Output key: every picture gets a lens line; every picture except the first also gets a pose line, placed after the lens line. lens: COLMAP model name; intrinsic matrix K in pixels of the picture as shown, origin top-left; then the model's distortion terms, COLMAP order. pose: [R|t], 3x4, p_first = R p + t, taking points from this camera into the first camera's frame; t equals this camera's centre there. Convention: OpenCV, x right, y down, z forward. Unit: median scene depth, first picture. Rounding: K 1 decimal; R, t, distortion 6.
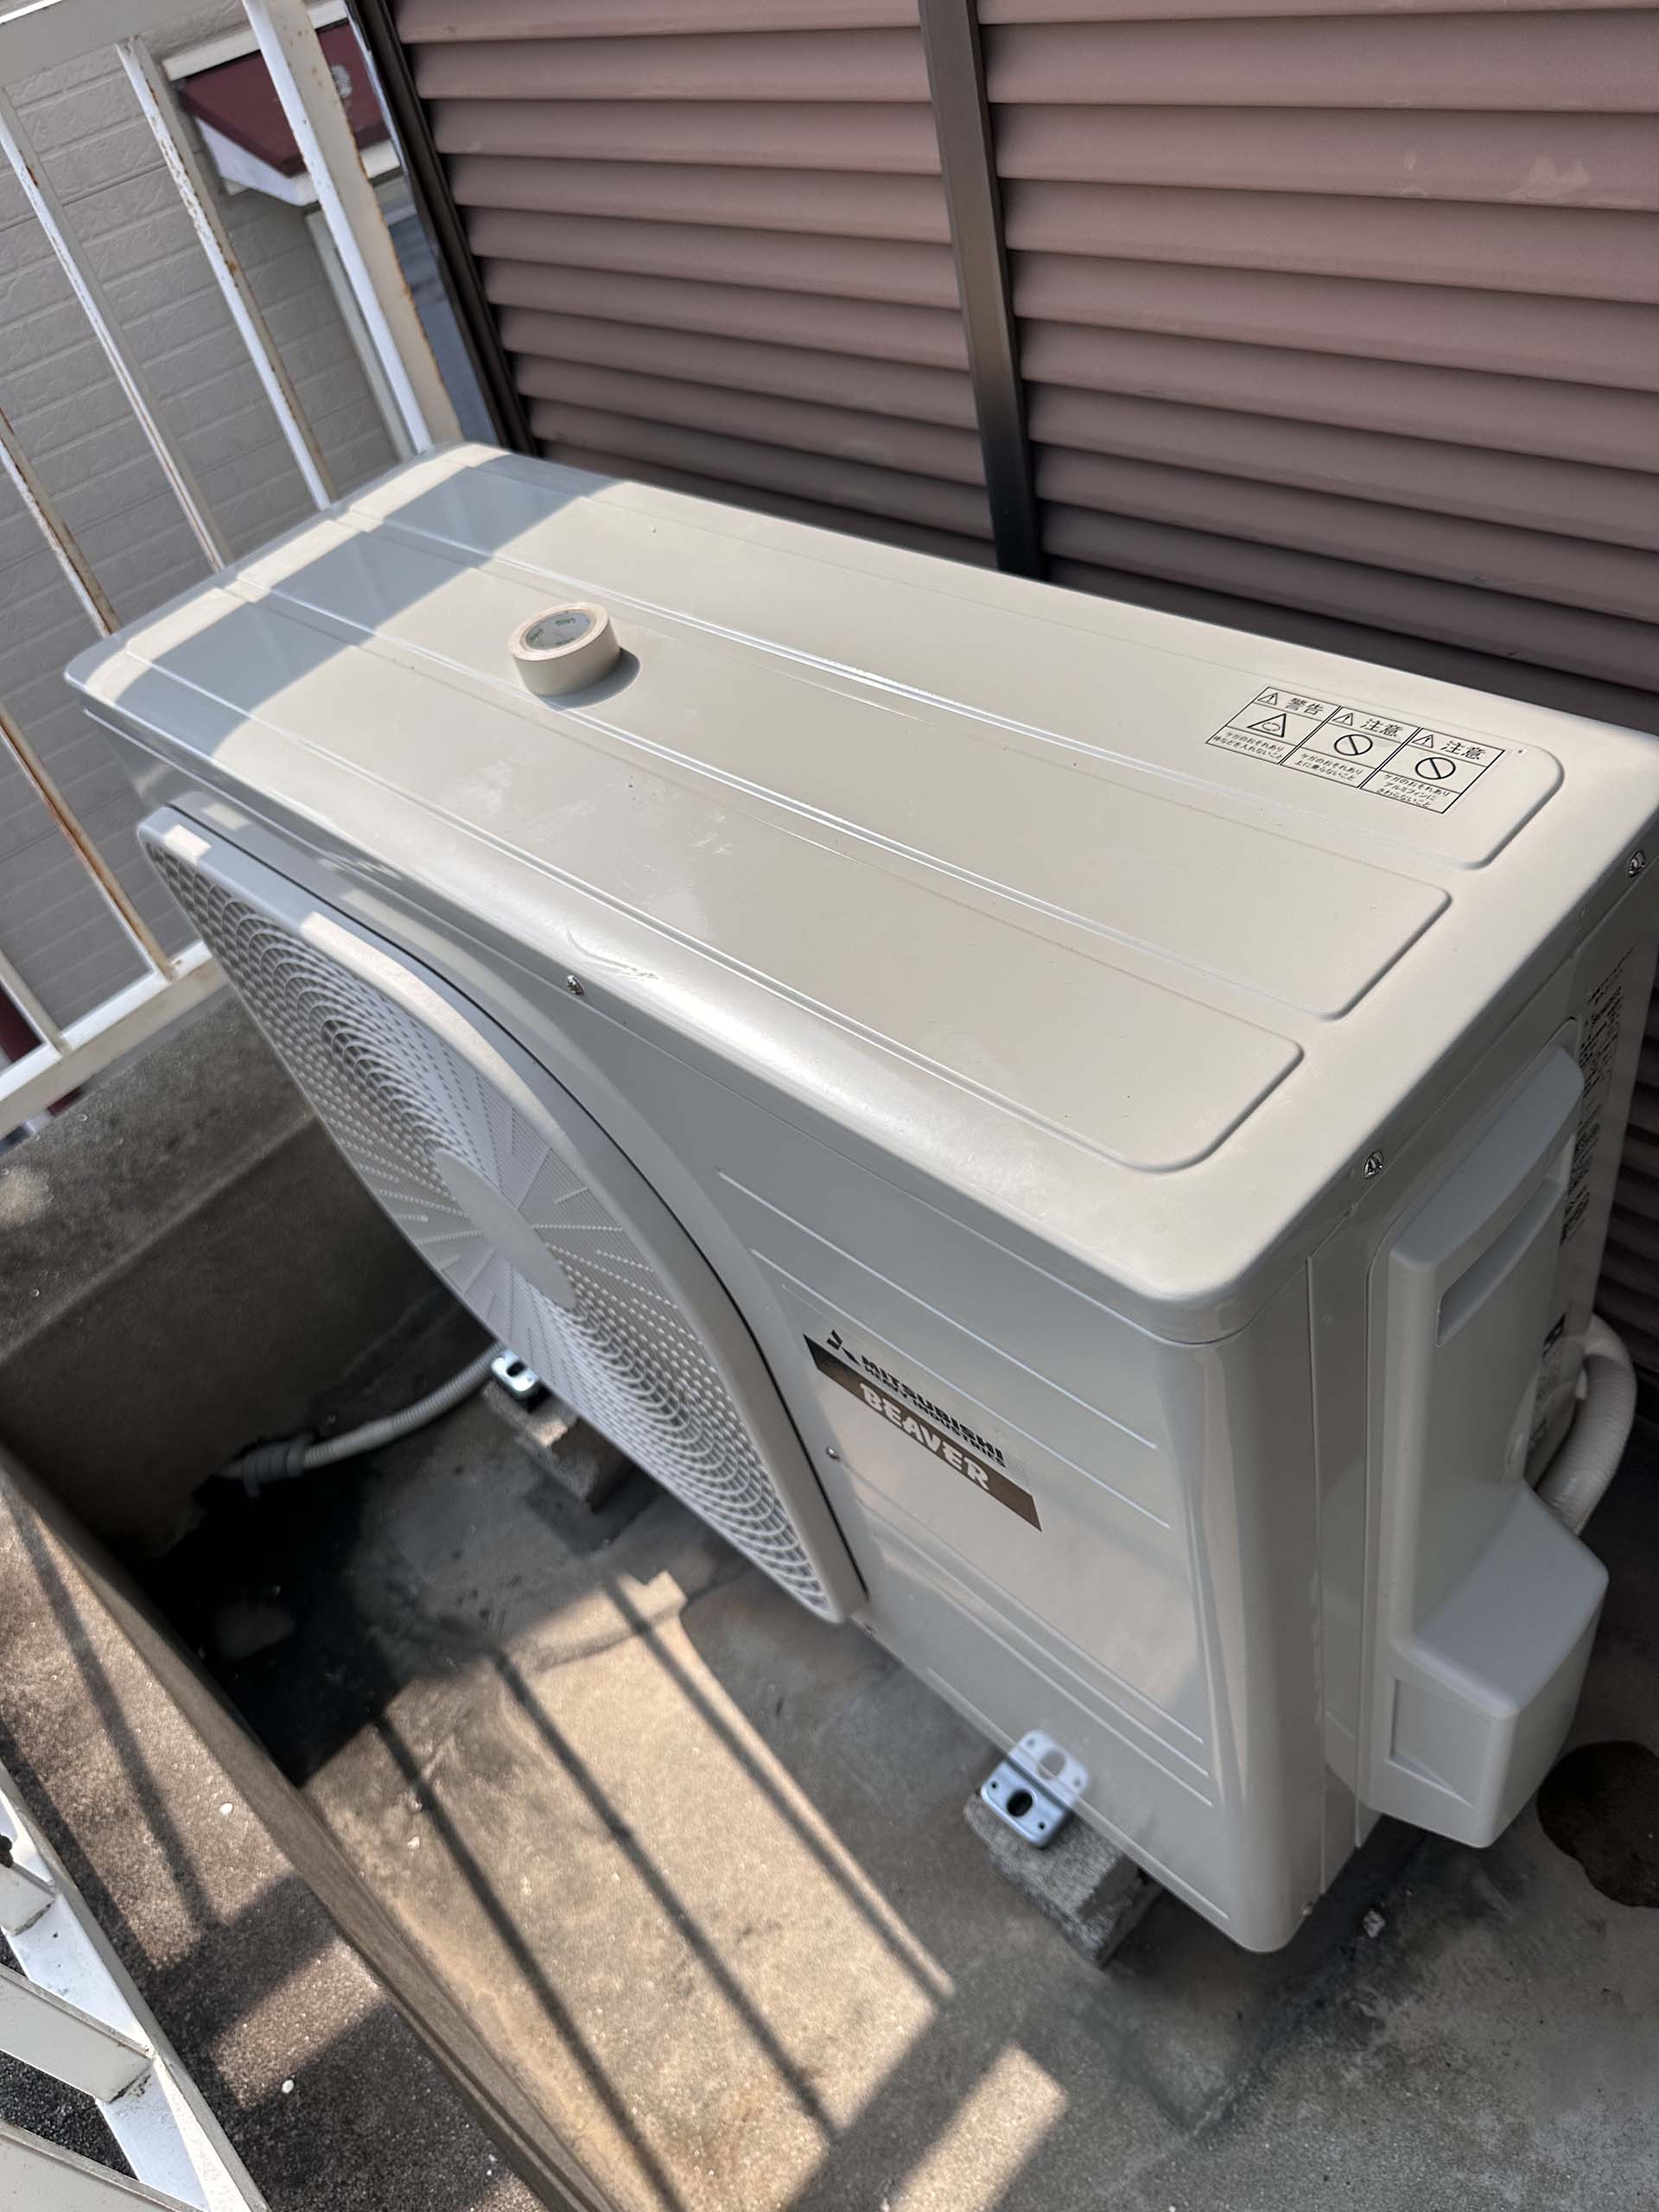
lens RADIAL K [[1644.1, 0, 834.5], [0, 1644.1, 1124.5], [0, 0, 1]] dist [-0.036500, 0.016281]
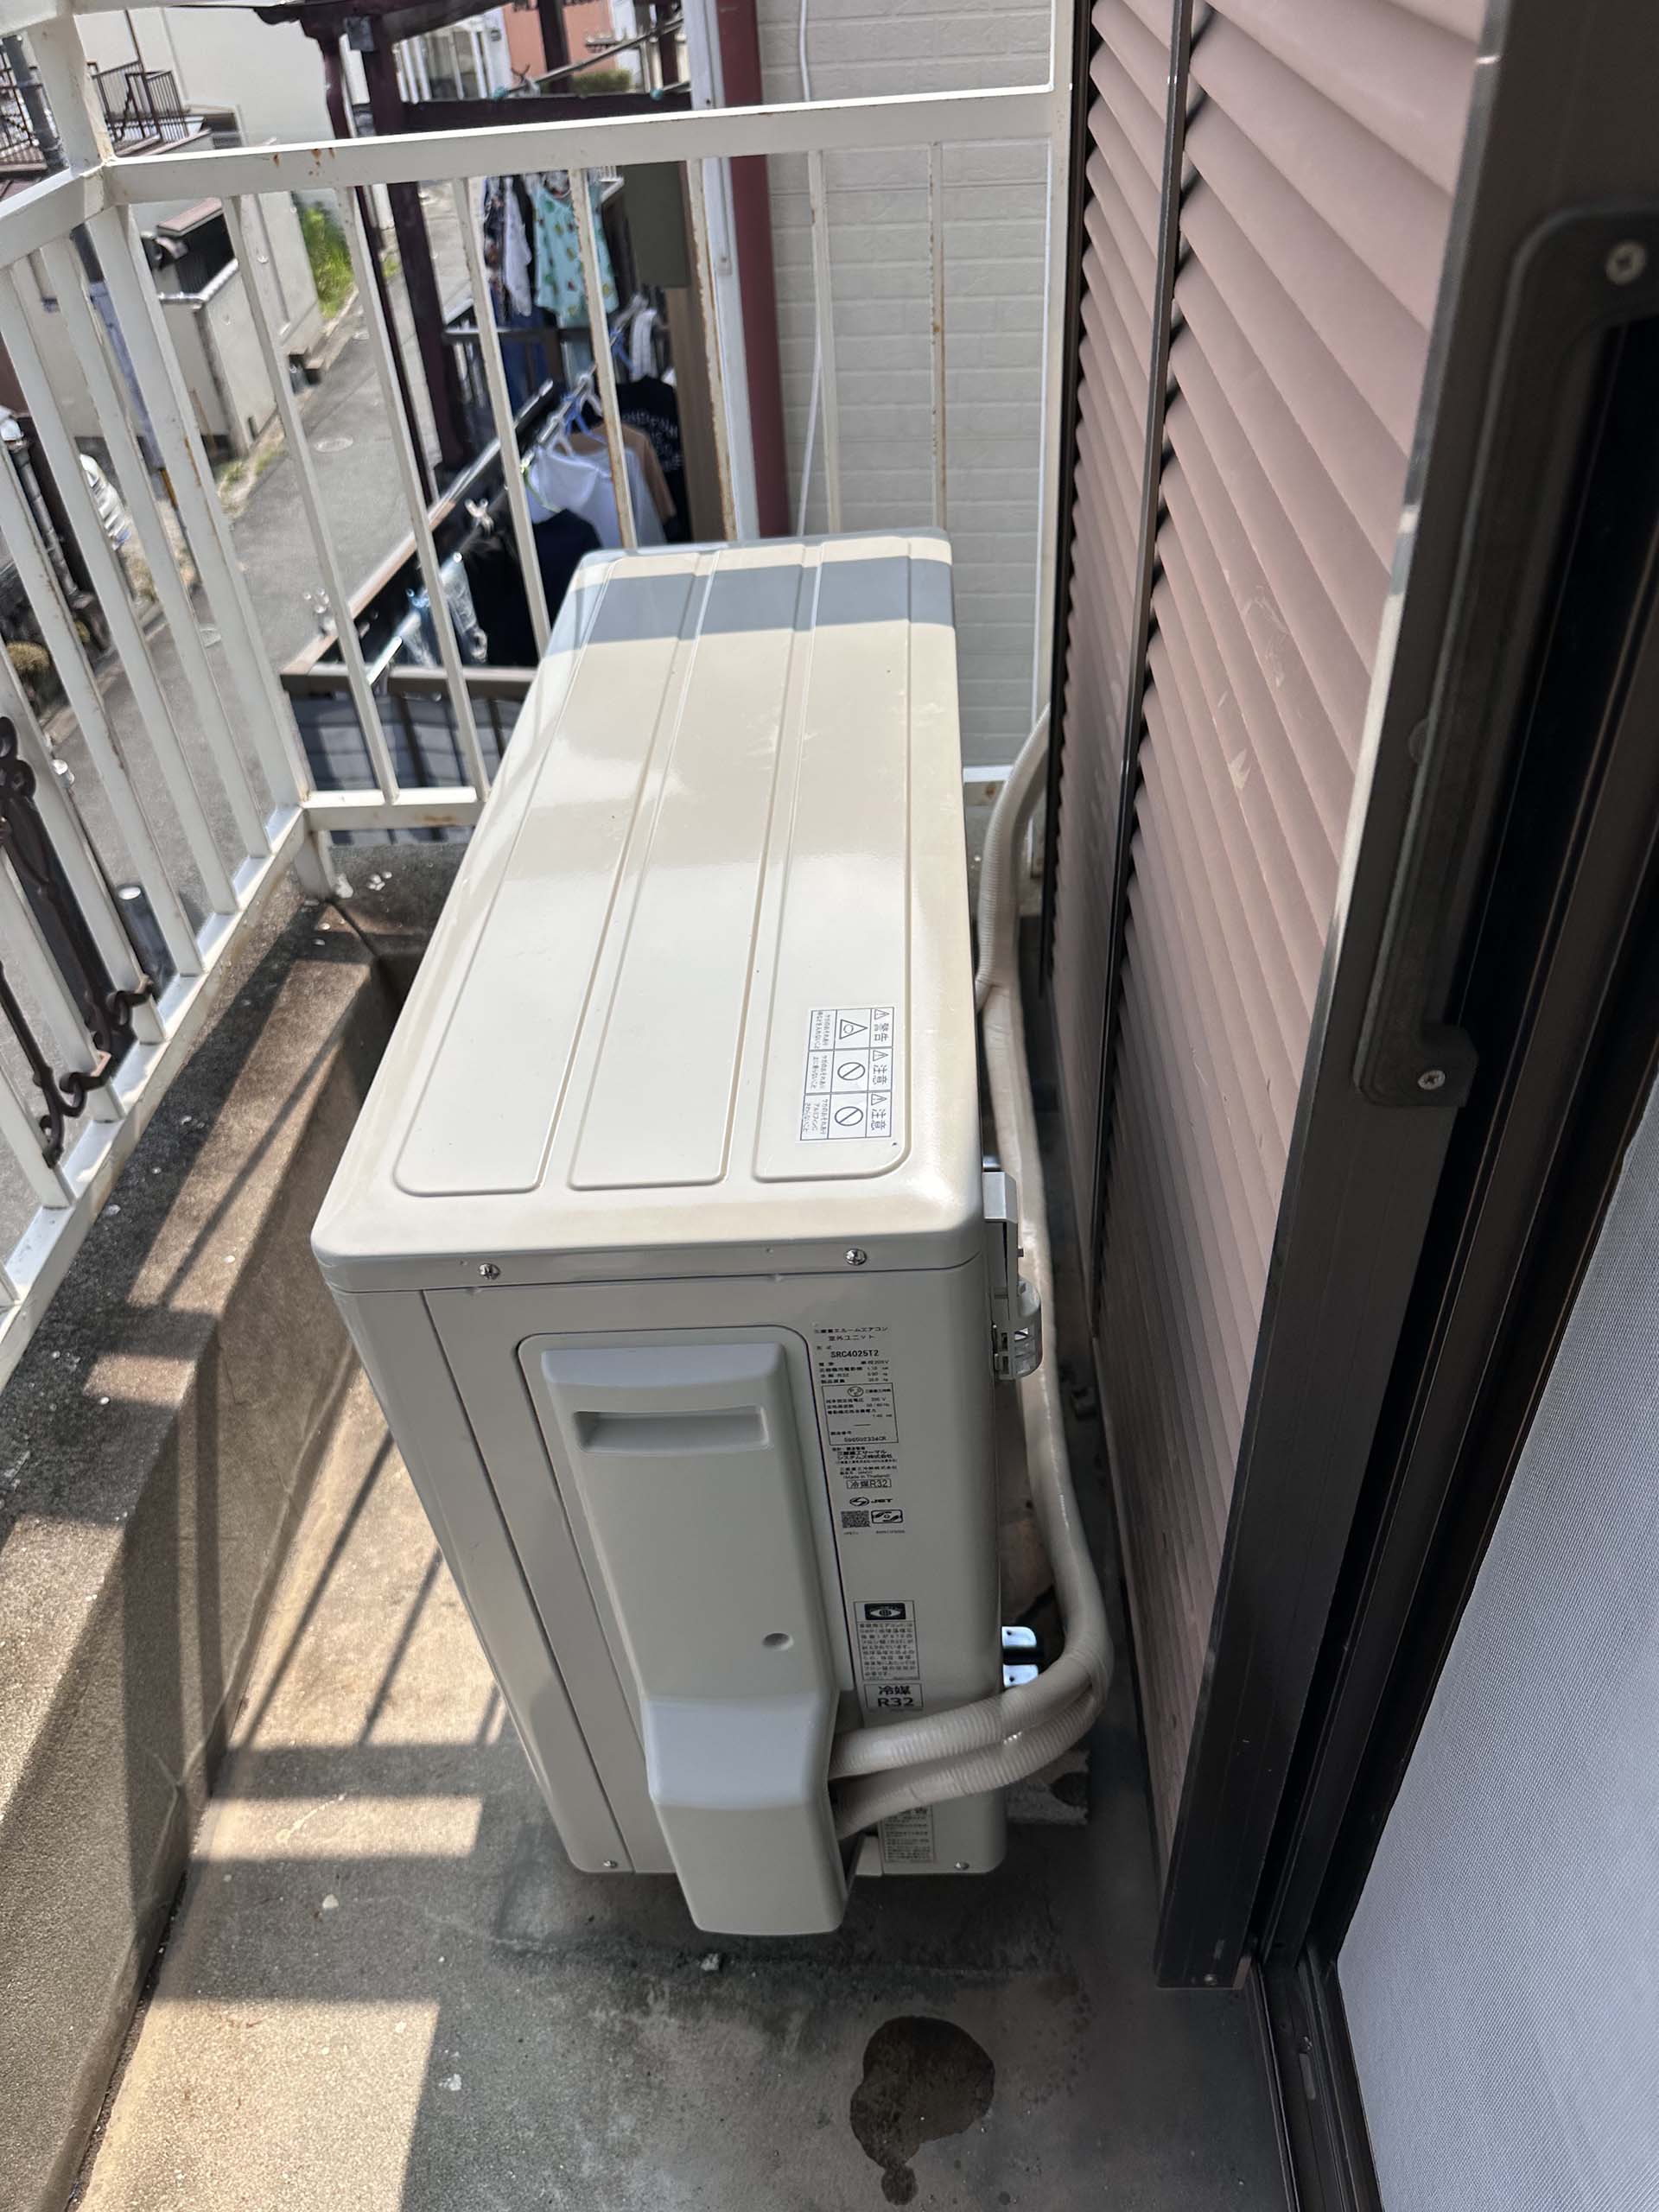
lens RADIAL K [[1644.1, 0, 810.6], [0, 1644.1, 1104.0], [0, 0, 1]] dist [-0.036500, 0.016281]
pose [[0.668711, 0.587153, -0.456154, 0.531798], [-0.569624, 0.798868, 0.193232, -0.262580], [0.477864, 0.130620, 0.868668, -0.067802]]
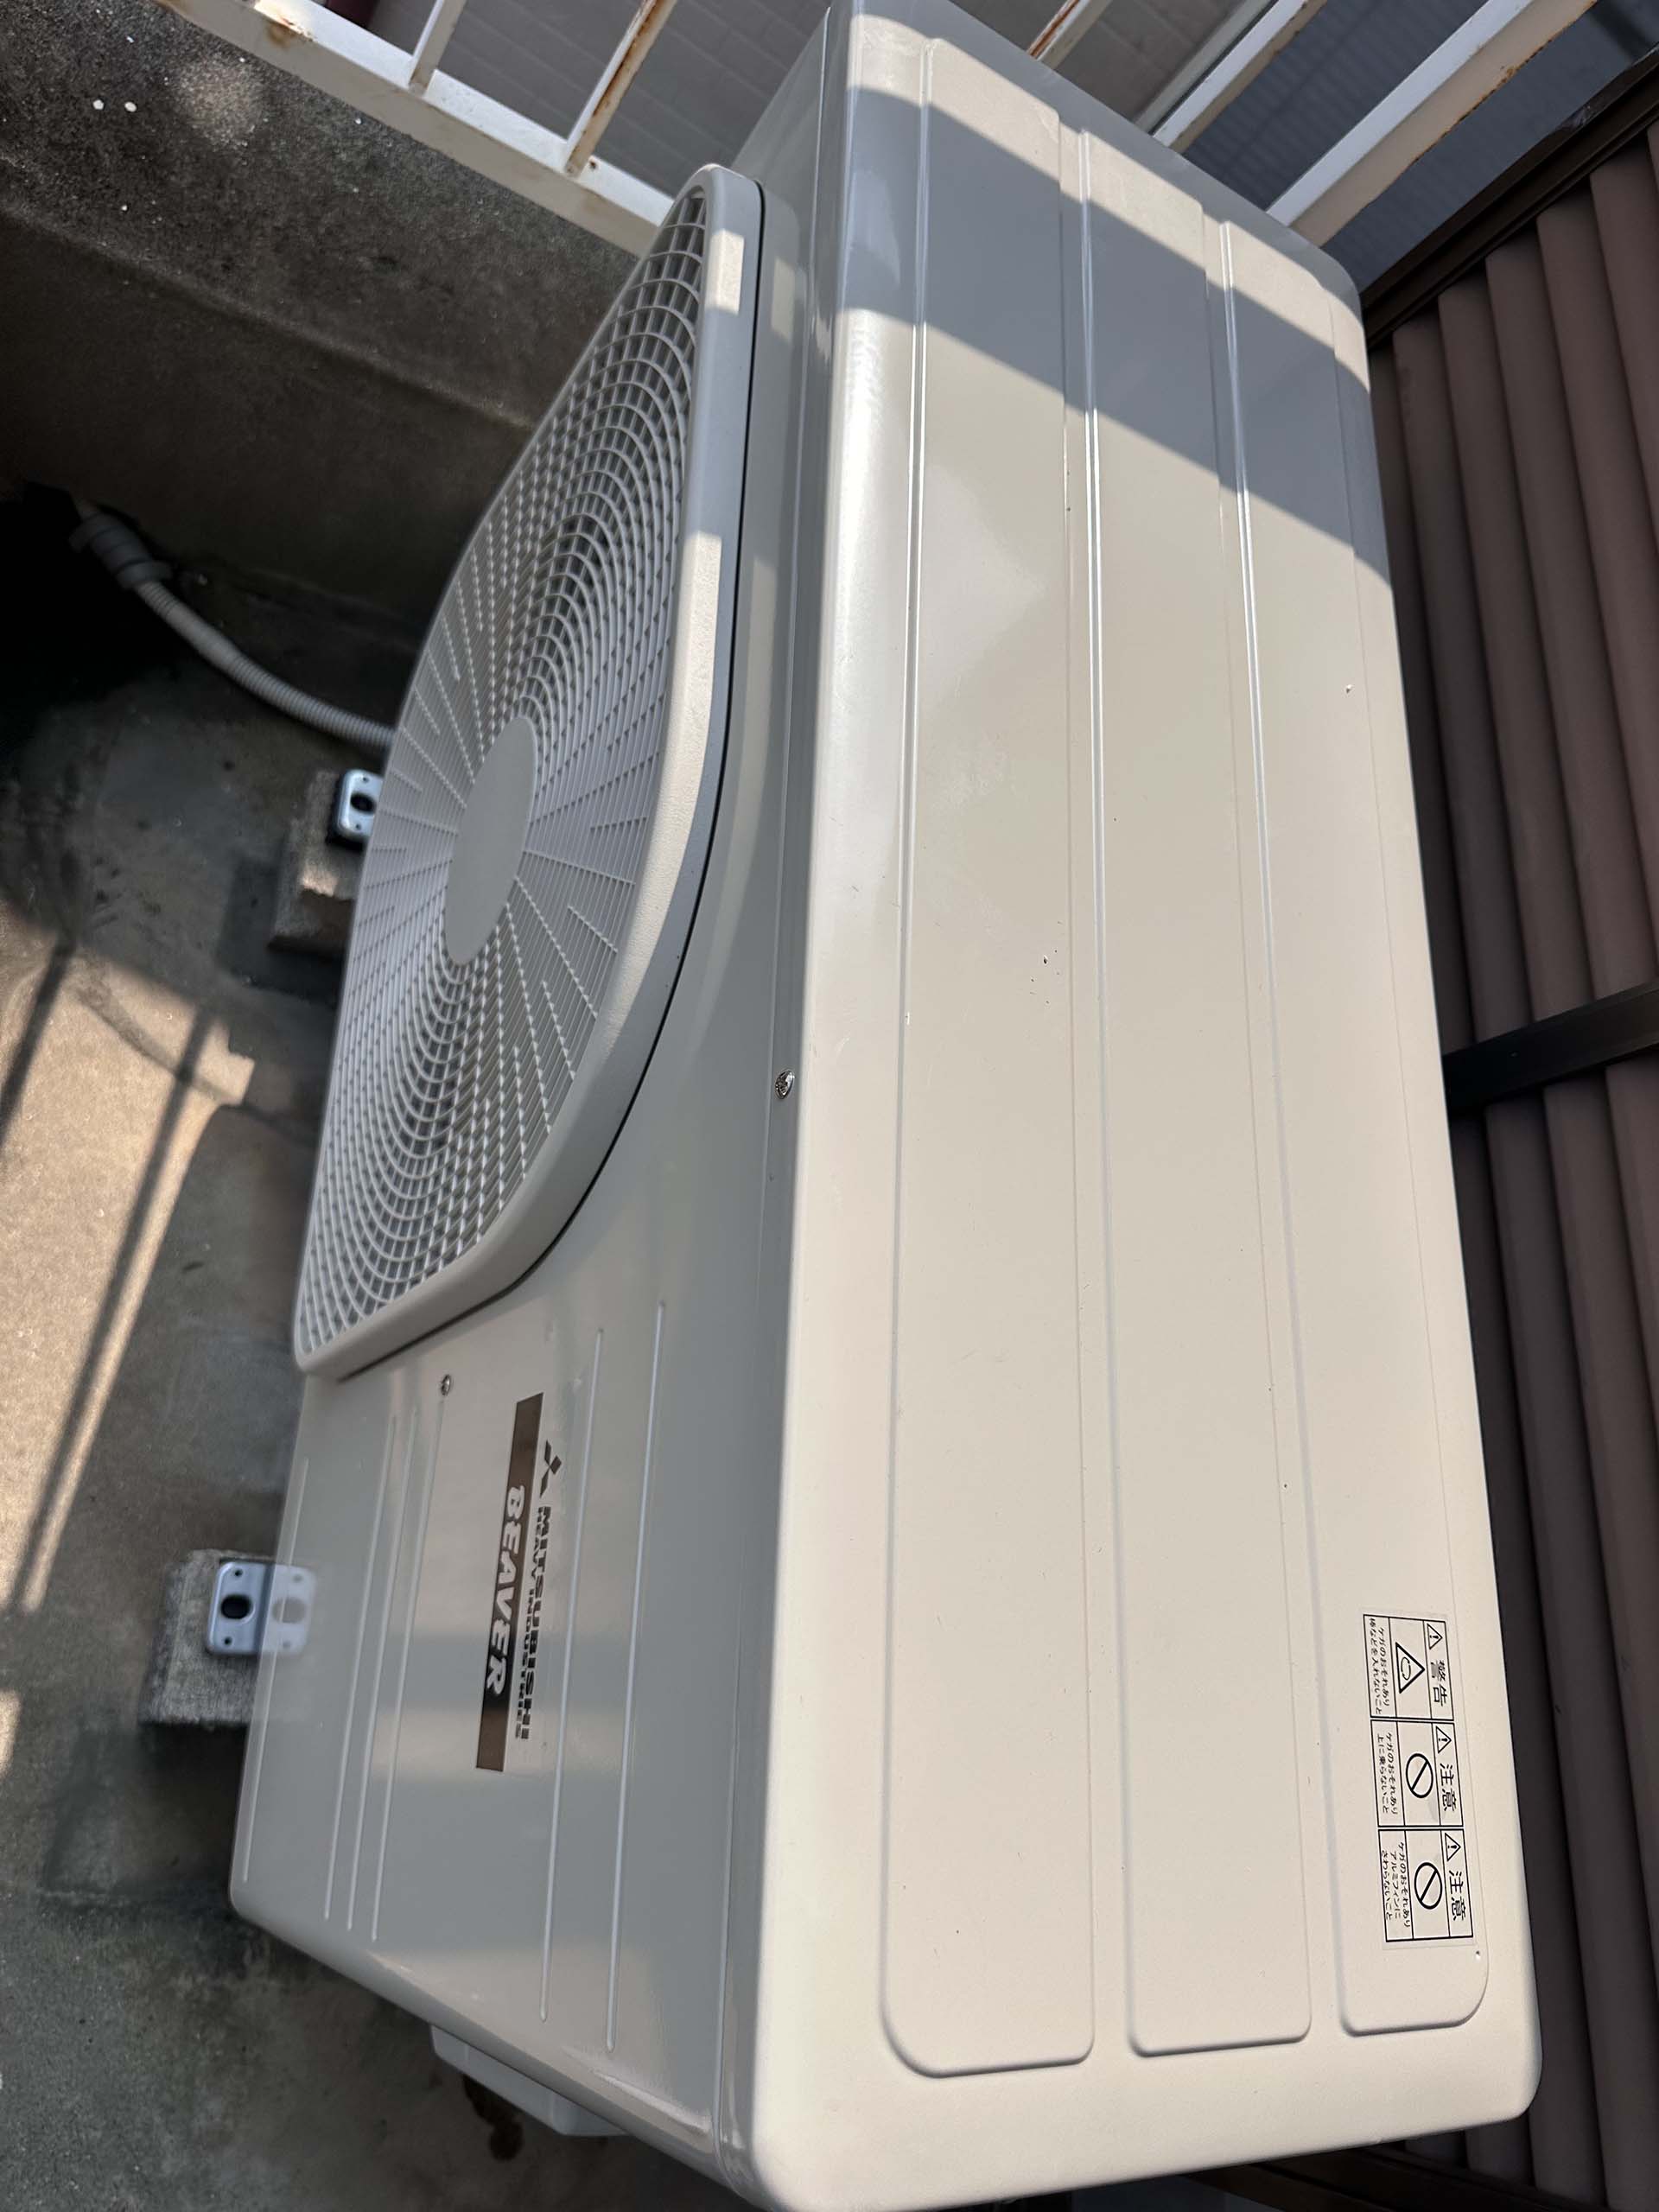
lens RADIAL K [[1644.1, 0, 842.4], [0, 1644.1, 1127.4], [0, 0, 1]] dist [-0.036500, 0.016281]
pose [[0.441822, 0.851907, 0.281155, -0.224803], [-0.896670, 0.429097, 0.108900, -0.118902], [-0.027870, -0.300217, 0.953464, 0.159626]]
